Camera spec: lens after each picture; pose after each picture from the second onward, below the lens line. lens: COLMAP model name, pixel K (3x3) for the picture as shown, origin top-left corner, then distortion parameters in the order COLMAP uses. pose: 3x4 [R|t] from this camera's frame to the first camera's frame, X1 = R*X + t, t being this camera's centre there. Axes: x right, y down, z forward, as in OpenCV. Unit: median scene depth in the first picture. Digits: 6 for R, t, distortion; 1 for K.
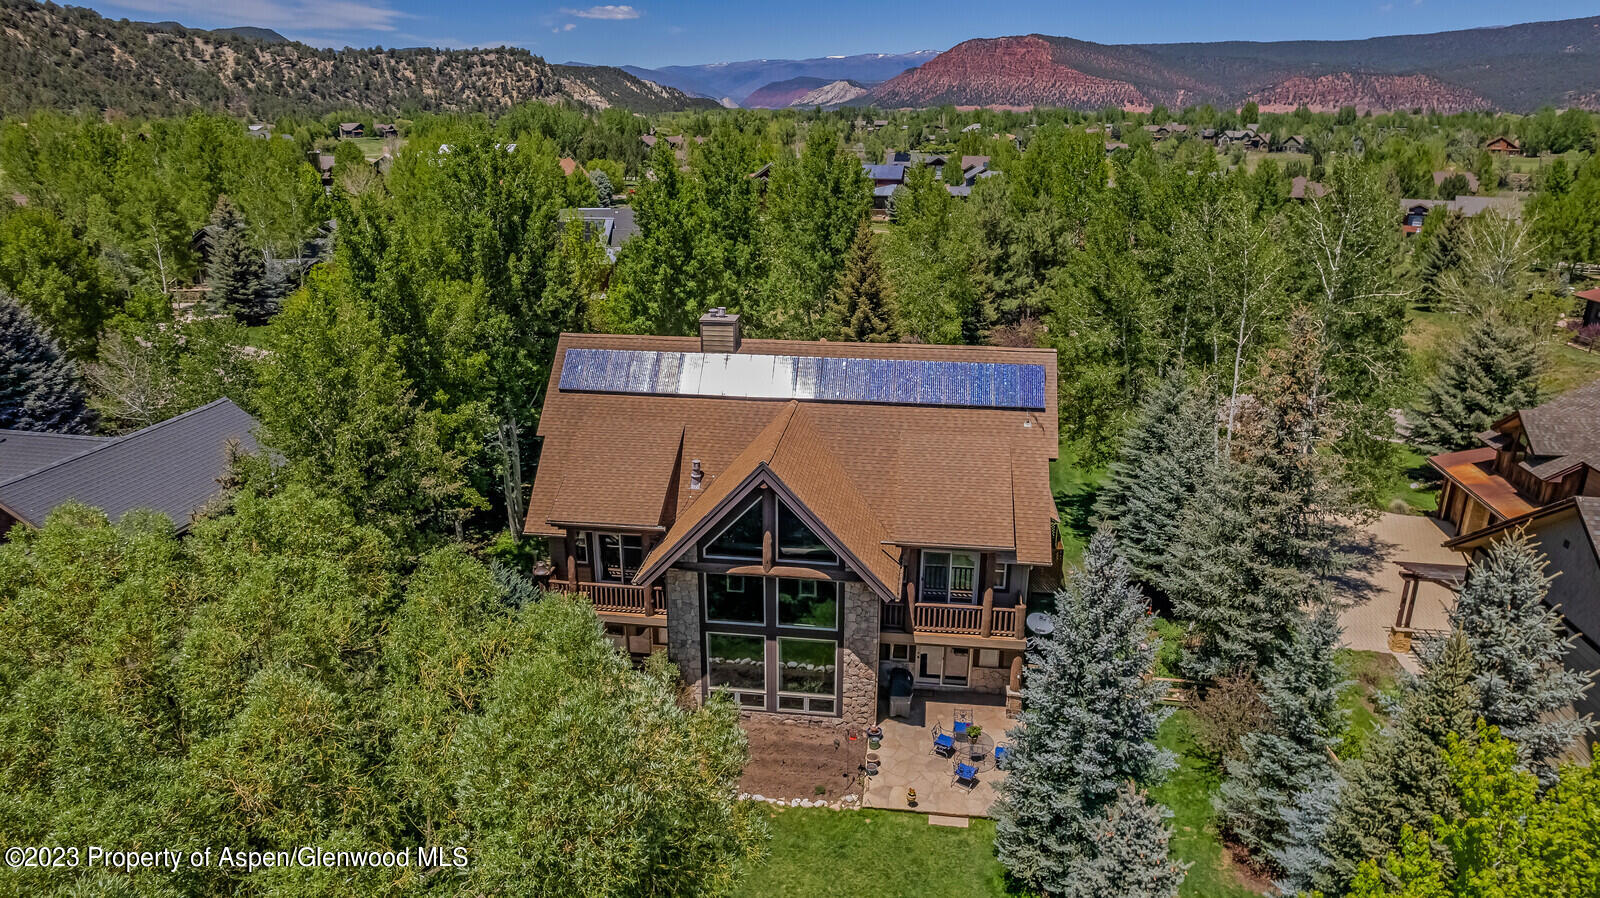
lens RADIAL K [[1028.7, 0, 801.8], [0, 1028.7, 457.8], [0, 0, 1]] dist [-0.070736, 0.076279]
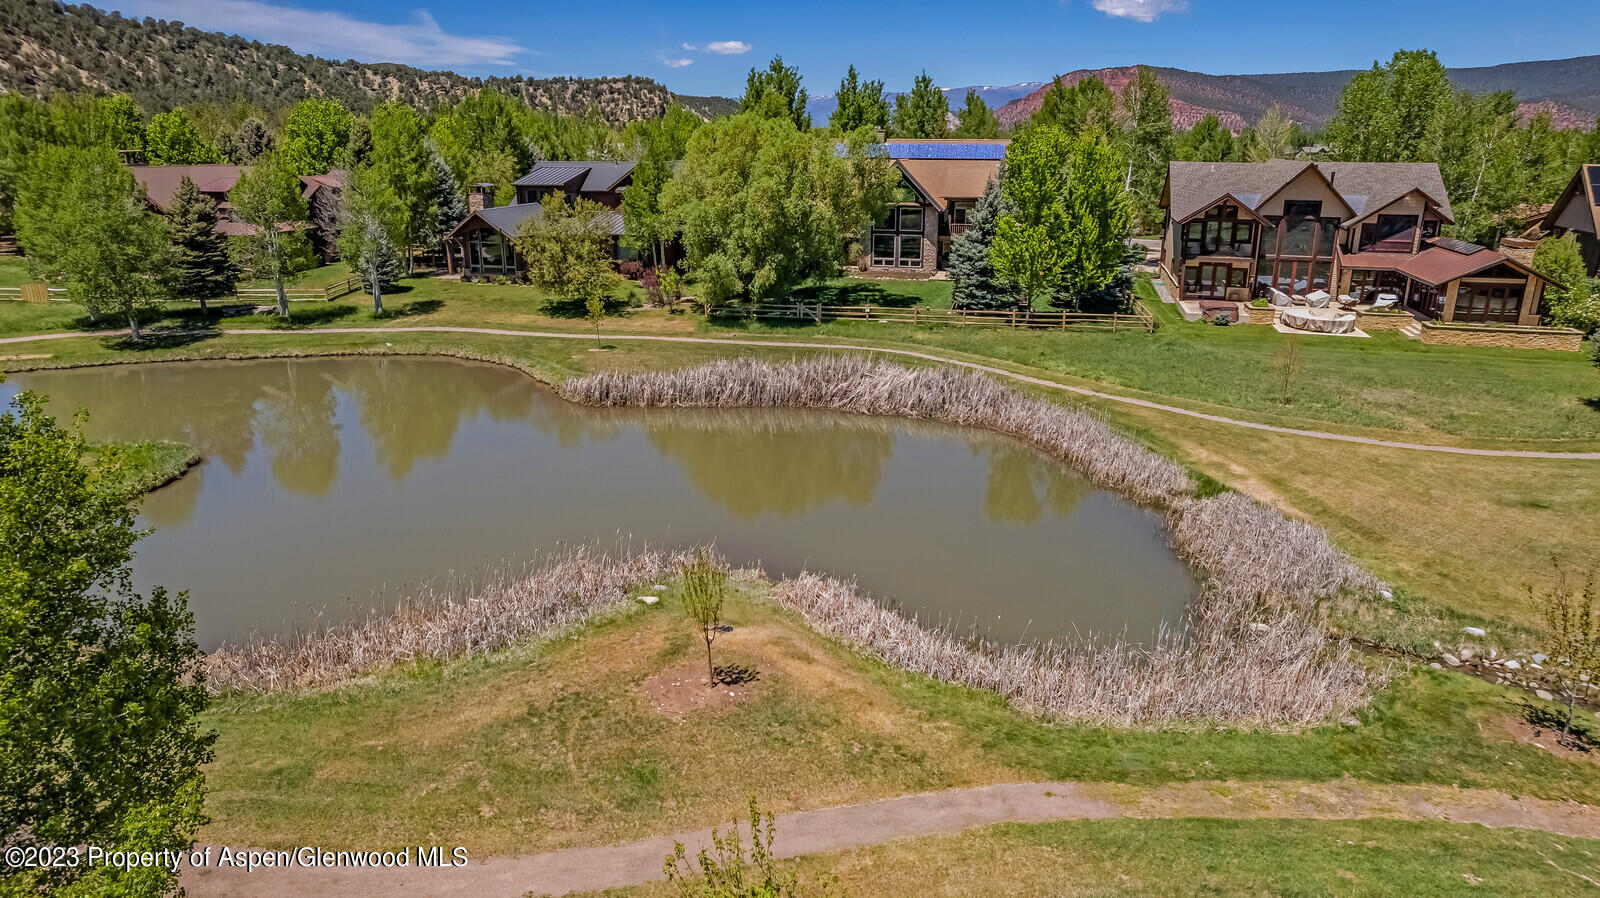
lens RADIAL K [[1028.7, 0, 801.8], [0, 1028.7, 457.8], [0, 0, 1]] dist [-0.070736, 0.076279]
pose [[0.995379, 0.028121, -0.091812, -0.000627], [-0.030743, 0.999155, -0.027273, 0.031971], [0.090968, 0.029969, 0.995403, -0.064095]]
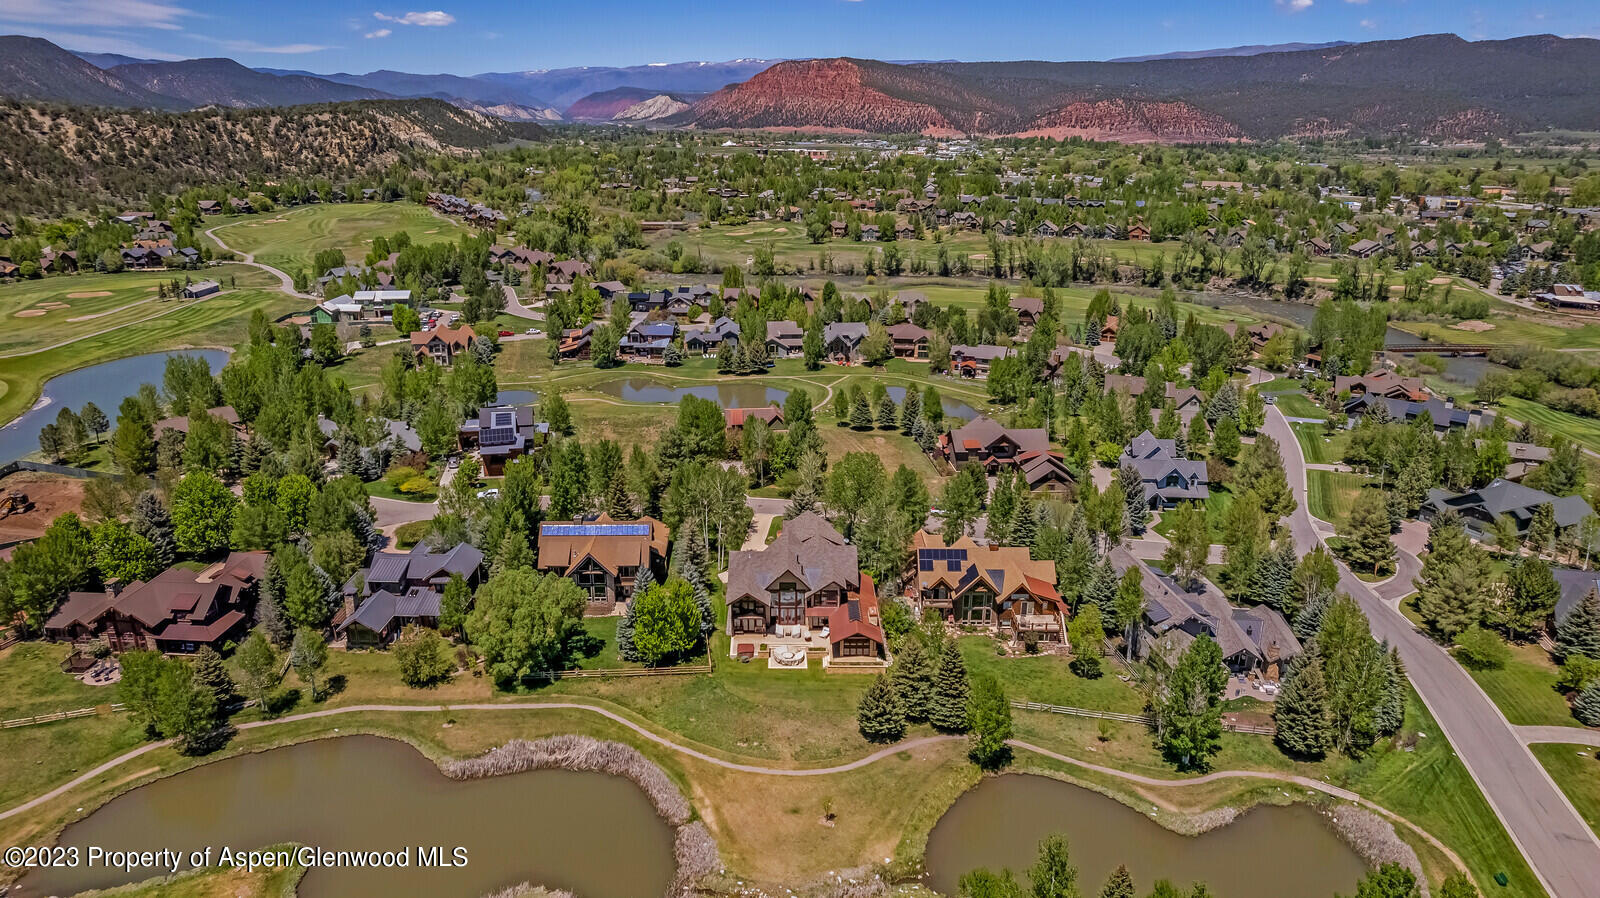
lens RADIAL K [[1033.3, 0, 804.3], [0, 1033.3, 447.4], [0, 0, 1]] dist [-0.083077, 0.086813]
pose [[0.986521, -0.048740, 0.156205, 0.008952], [0.050813, 0.998665, -0.009303, -0.014909], [-0.155543, 0.017115, 0.987681, -0.153382]]
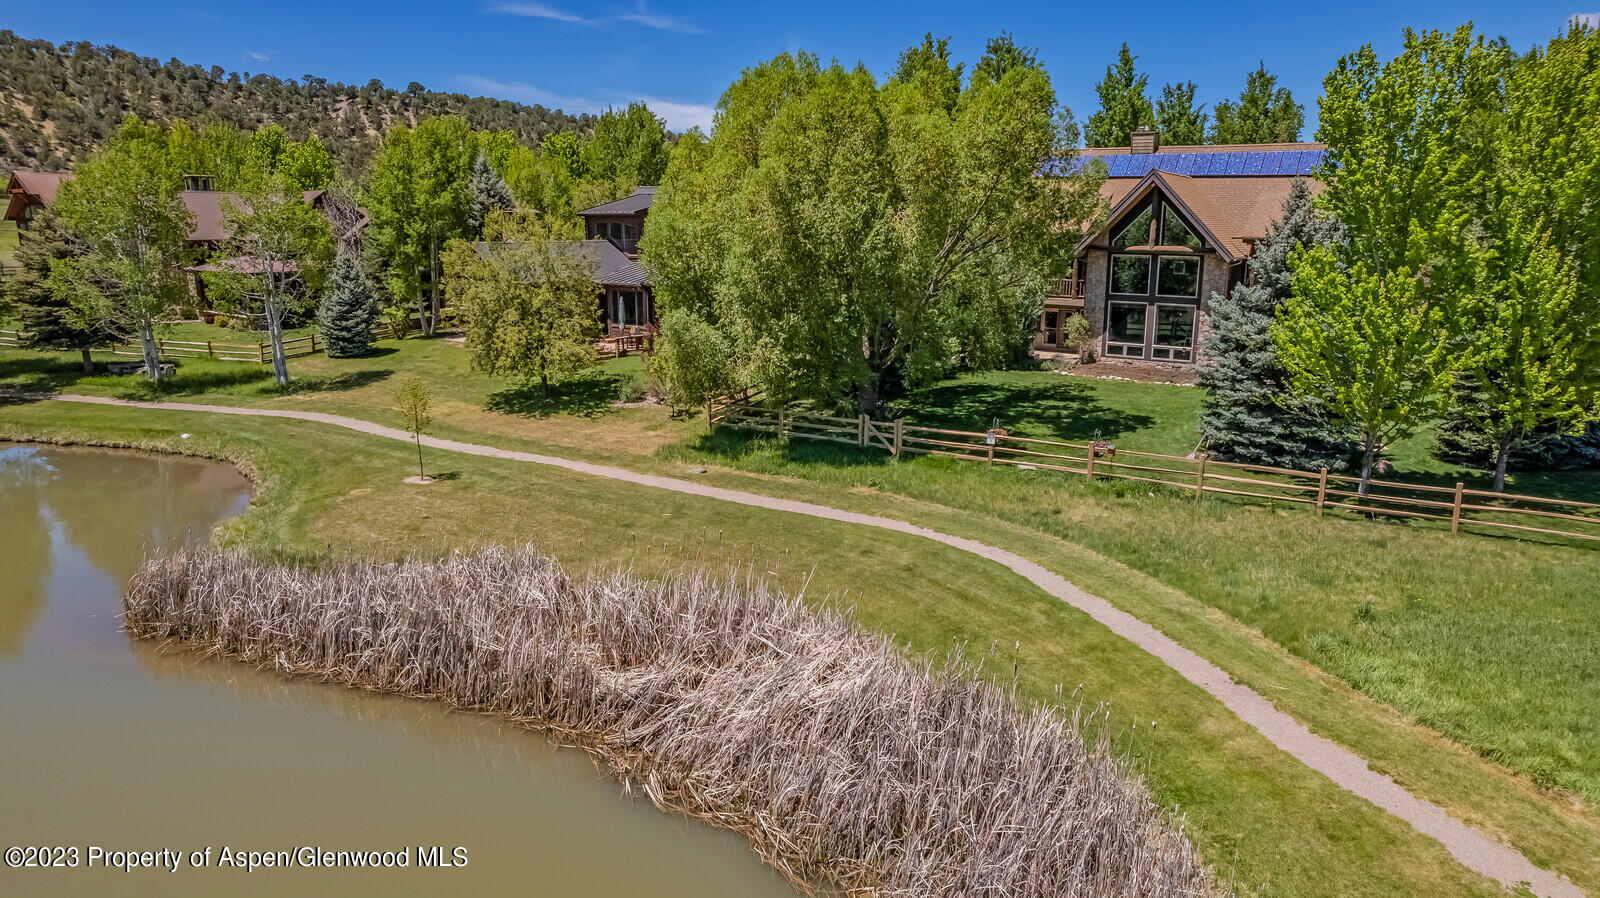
lens RADIAL K [[1033.3, 0, 804.3], [0, 1033.3, 447.4], [0, 0, 1]] dist [-0.083077, 0.086813]
pose [[0.894361, 0.098109, -0.436456, 0.007370], [-0.149931, 0.984965, -0.085824, 0.022588], [0.421473, 0.142196, 0.895623, -0.020984]]
